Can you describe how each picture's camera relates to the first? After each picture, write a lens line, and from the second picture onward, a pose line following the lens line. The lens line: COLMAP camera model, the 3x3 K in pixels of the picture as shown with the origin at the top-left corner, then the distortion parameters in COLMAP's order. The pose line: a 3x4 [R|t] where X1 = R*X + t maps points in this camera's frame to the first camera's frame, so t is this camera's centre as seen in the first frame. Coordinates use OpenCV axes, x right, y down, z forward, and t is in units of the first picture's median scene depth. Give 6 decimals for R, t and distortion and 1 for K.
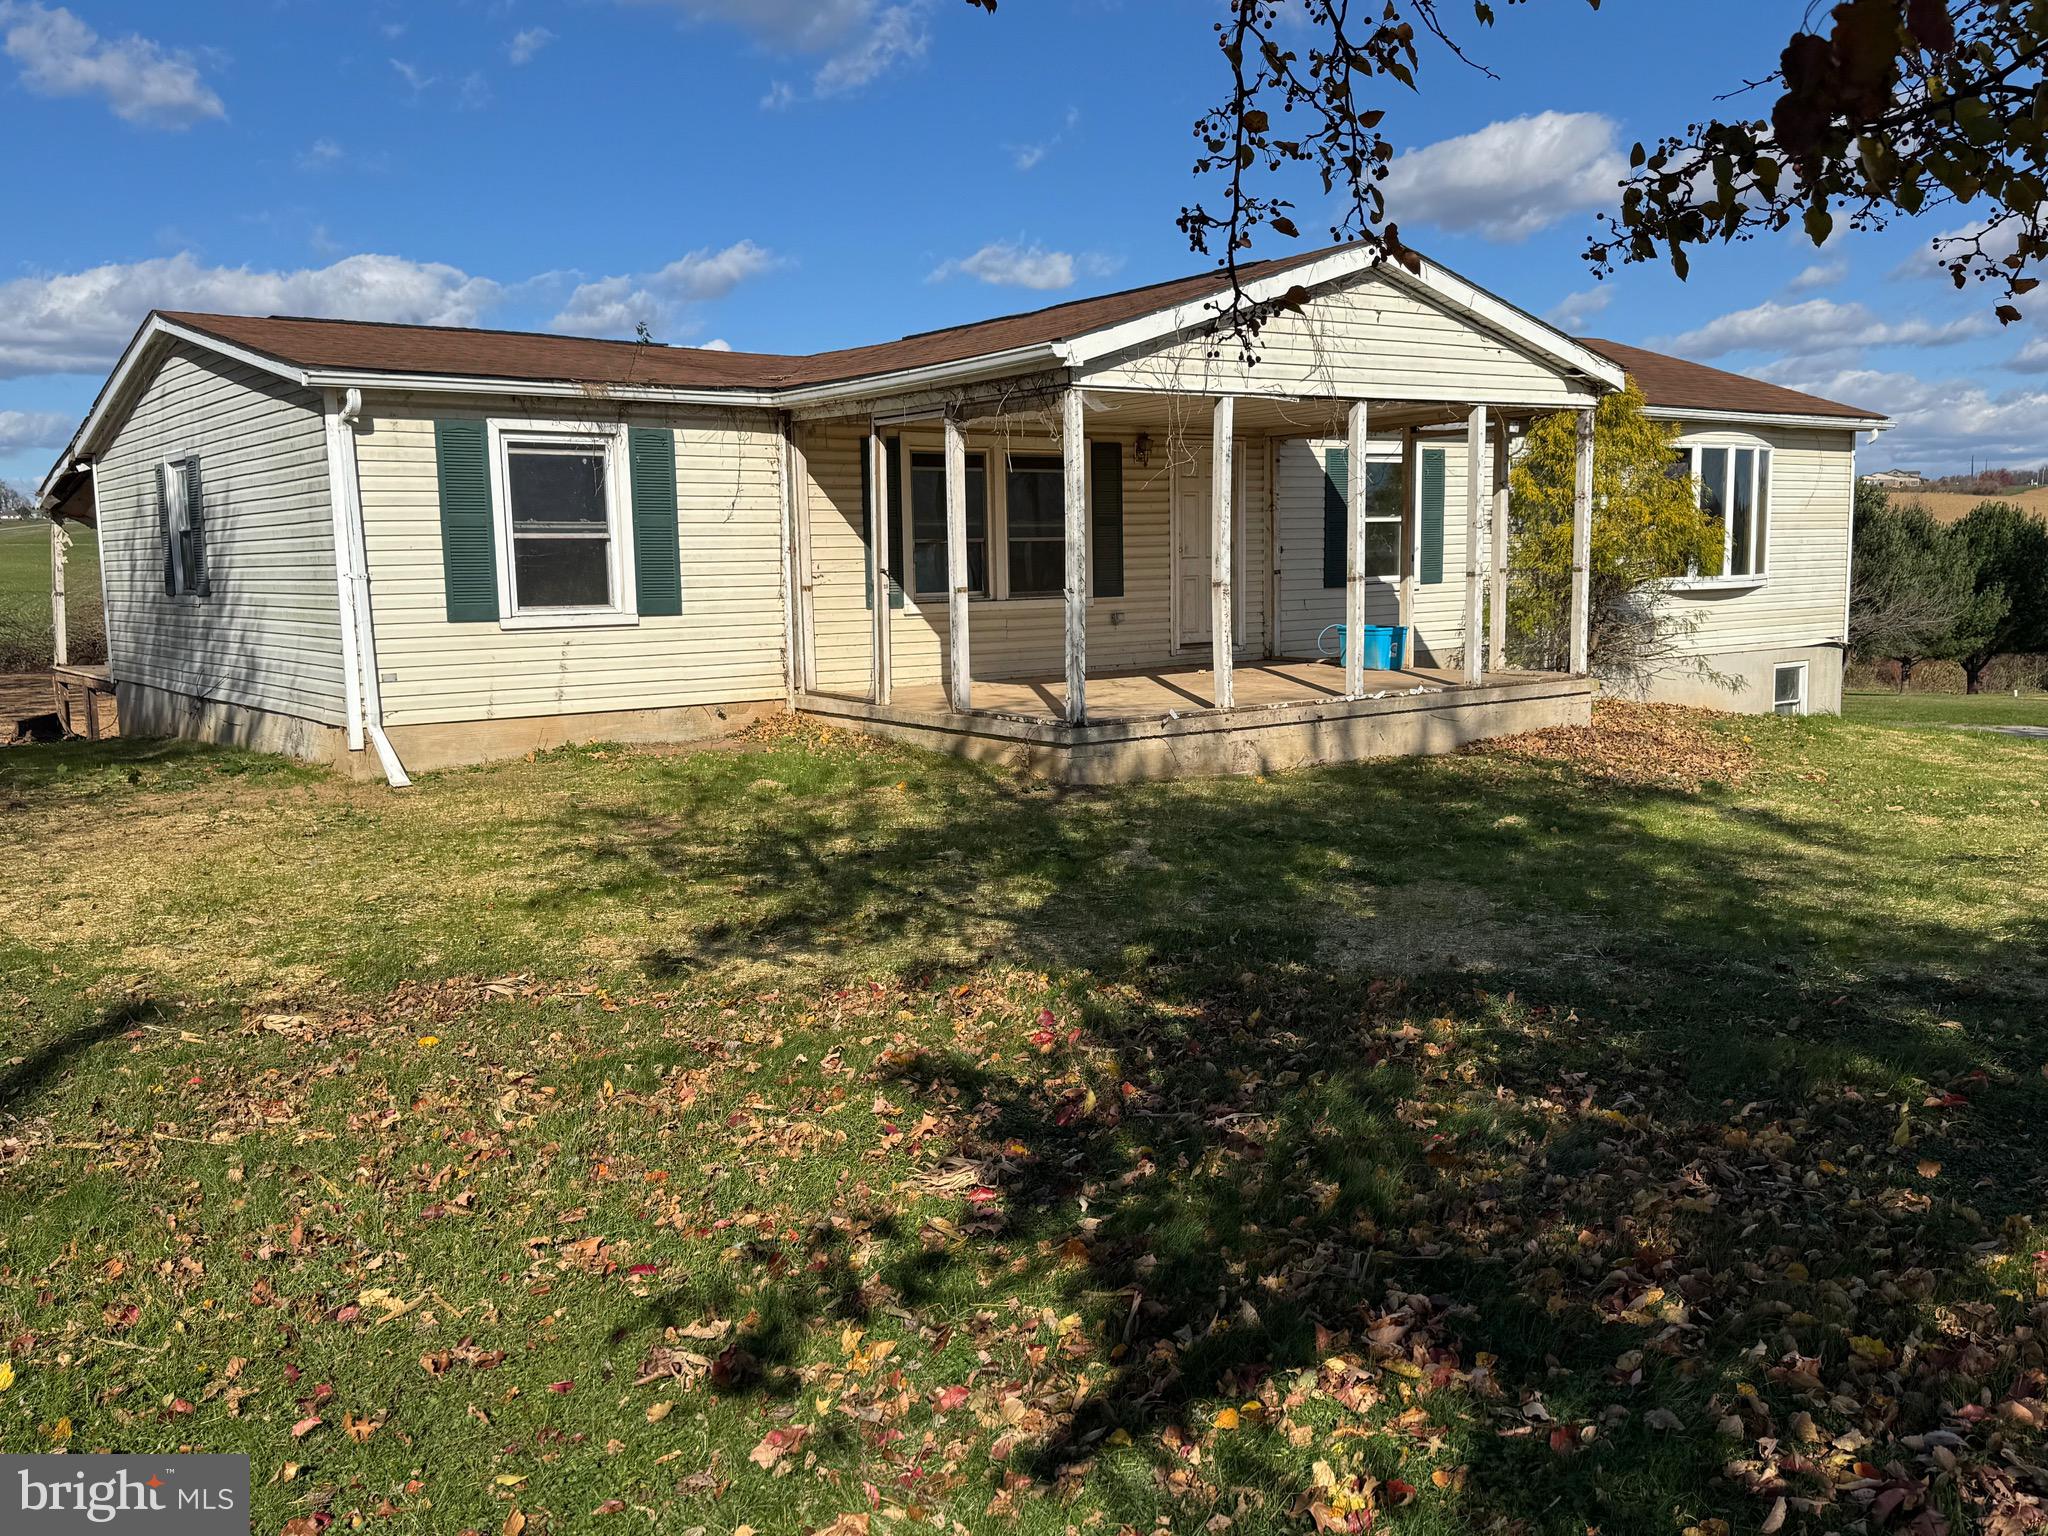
lens RADIAL K [[1784.0, 0, 1029.2], [0, 1784.0, 778.7], [0, 0, 1]] dist [0.100924, -0.017093]
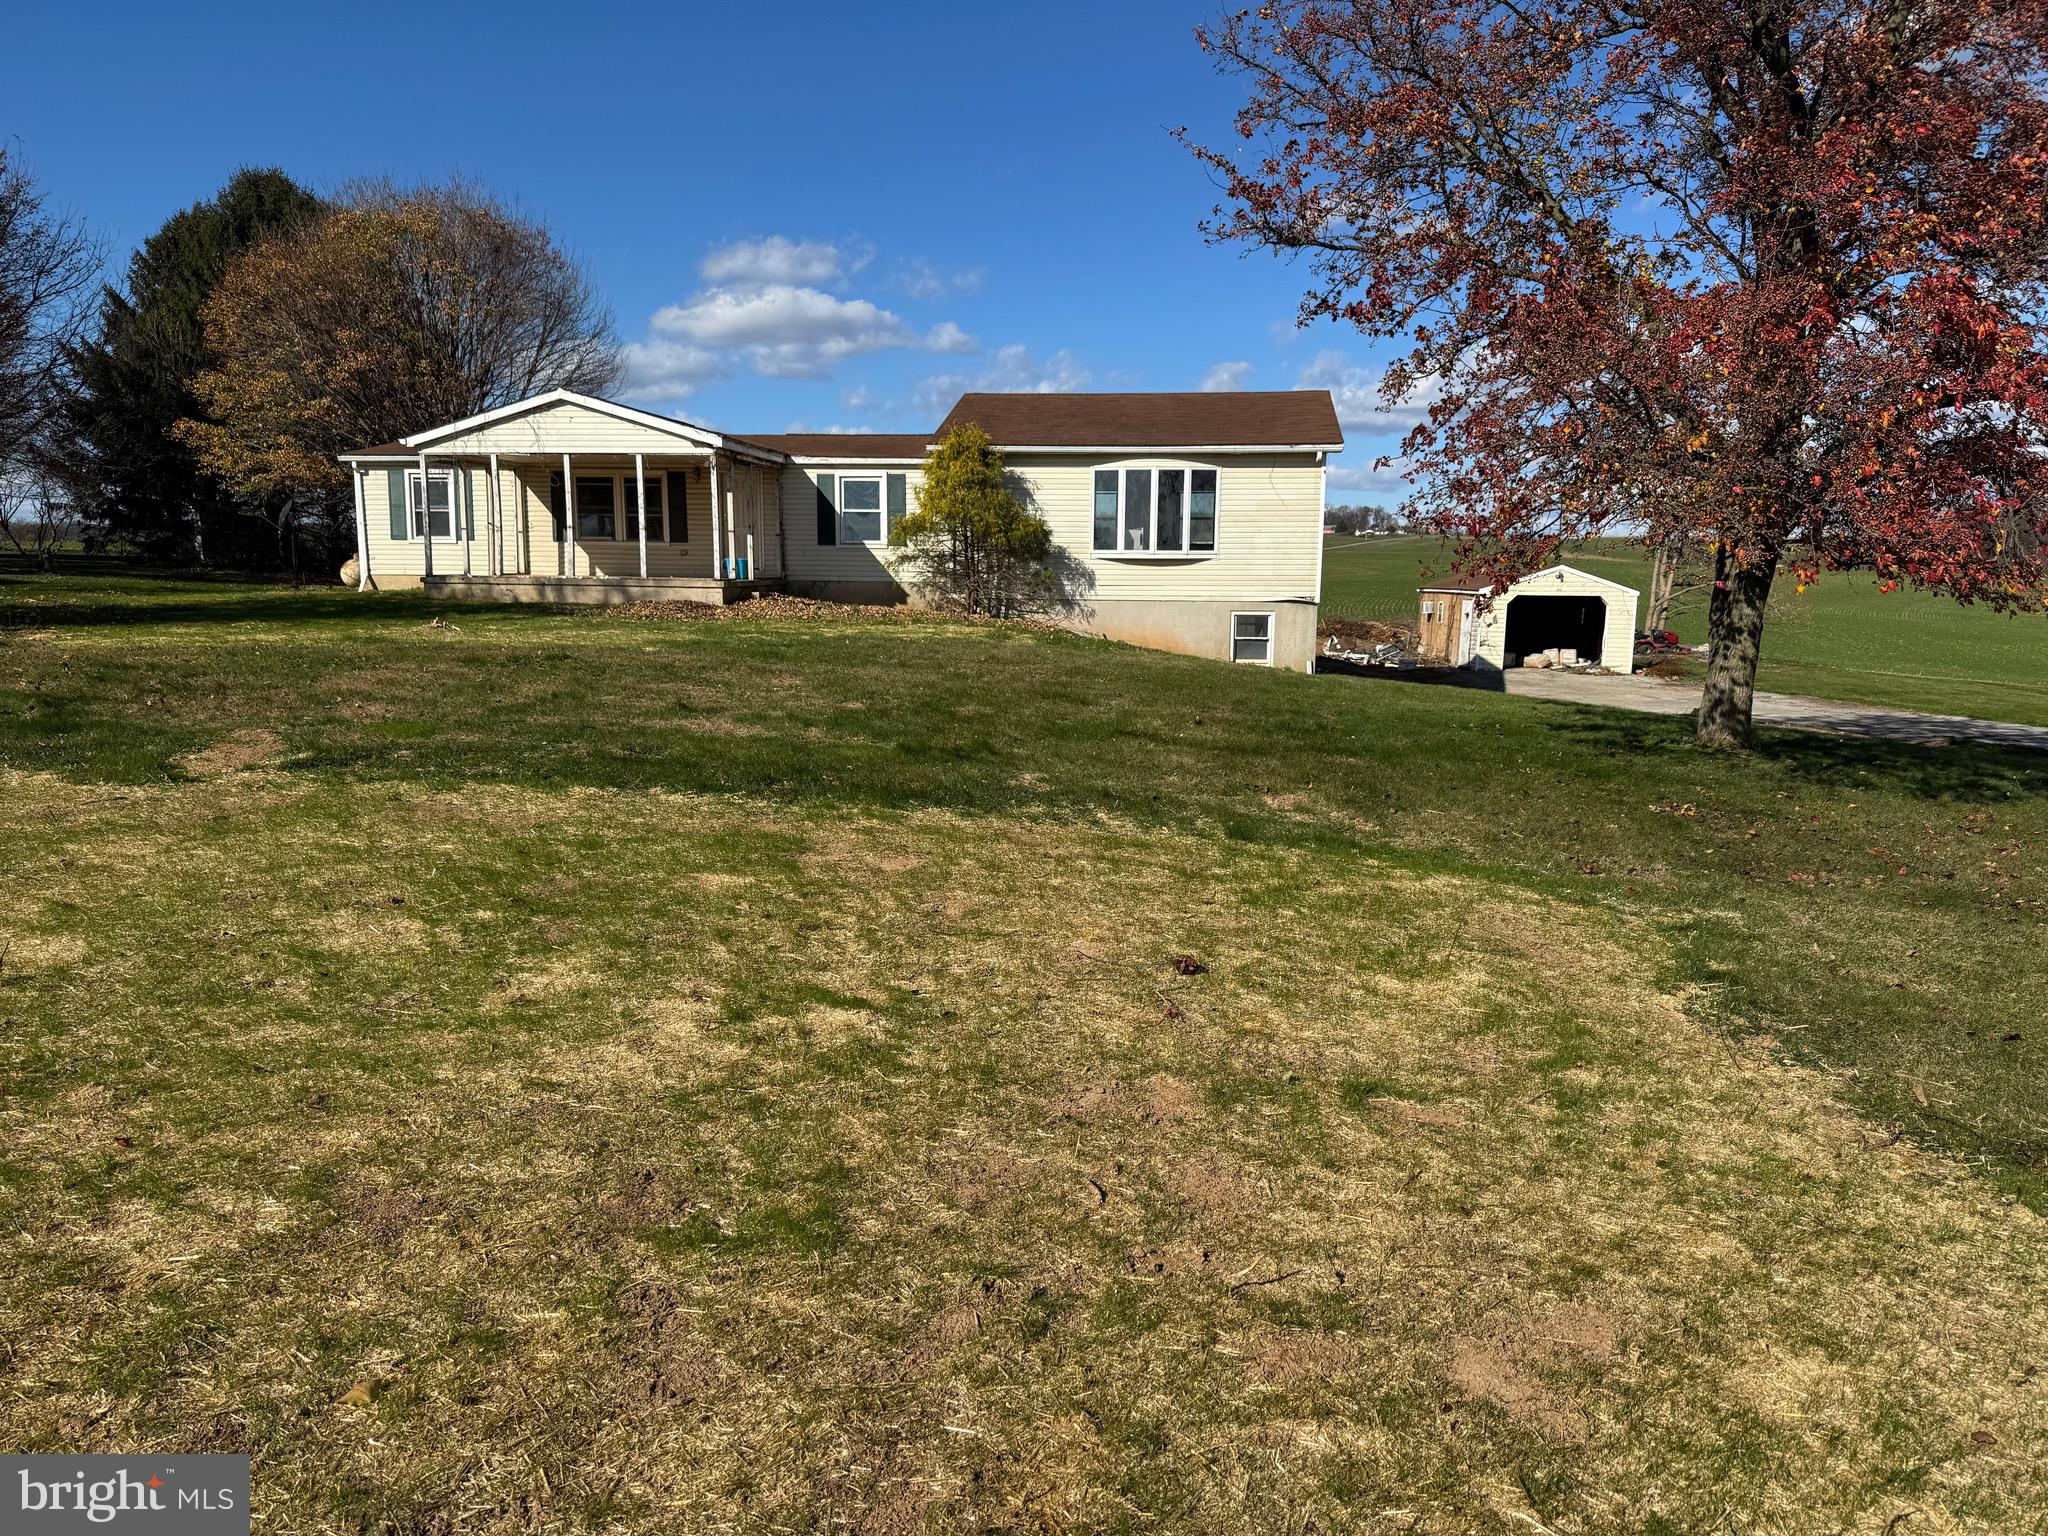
lens RADIAL K [[1434.2, 0, 1024.2], [0, 1434.2, 771.4], [0, 0, 1]] dist [0.056811, -0.006892]
pose [[0.713472, 0.122643, -0.689867, 1.966277], [-0.110854, 0.991920, 0.061694, 0.025675], [0.691859, 0.032458, 0.721303, 0.028343]]
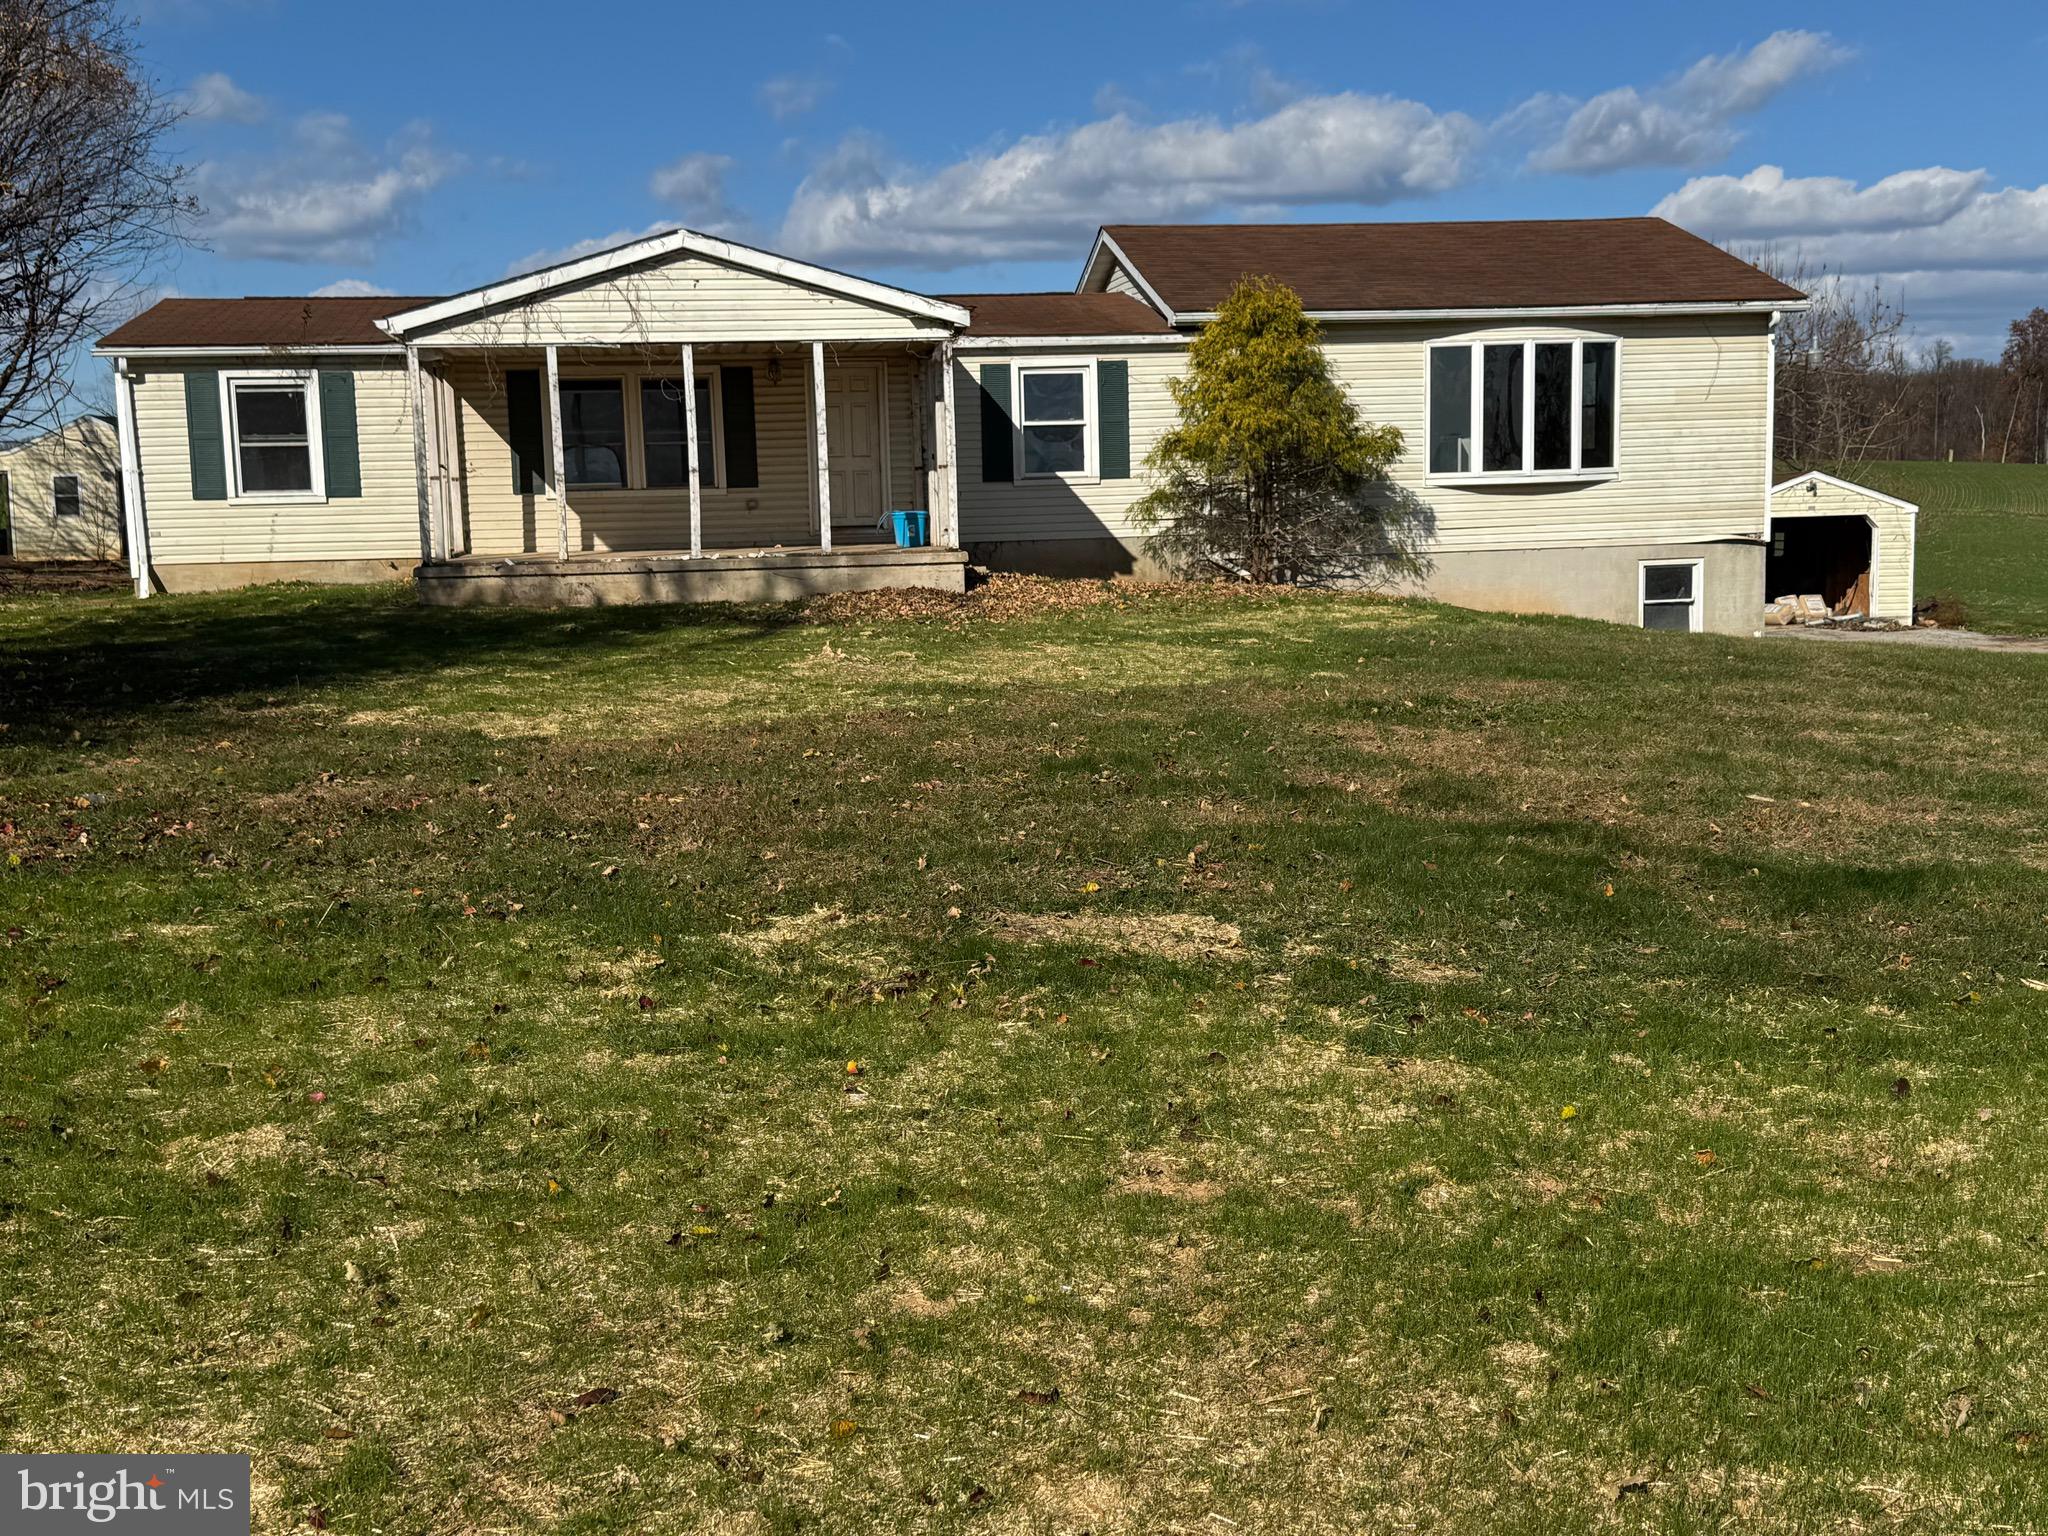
lens RADIAL K [[2357.2, 0, 1021.8], [0, 2357.2, 768.8], [0, 0, 1]] dist [0.115775, 0.000000]
pose [[0.880070, 0.051719, -0.472020, 1.260368], [-0.048981, 0.998636, 0.018095, 0.071770], [0.472312, 0.007195, 0.881402, -0.485033]]
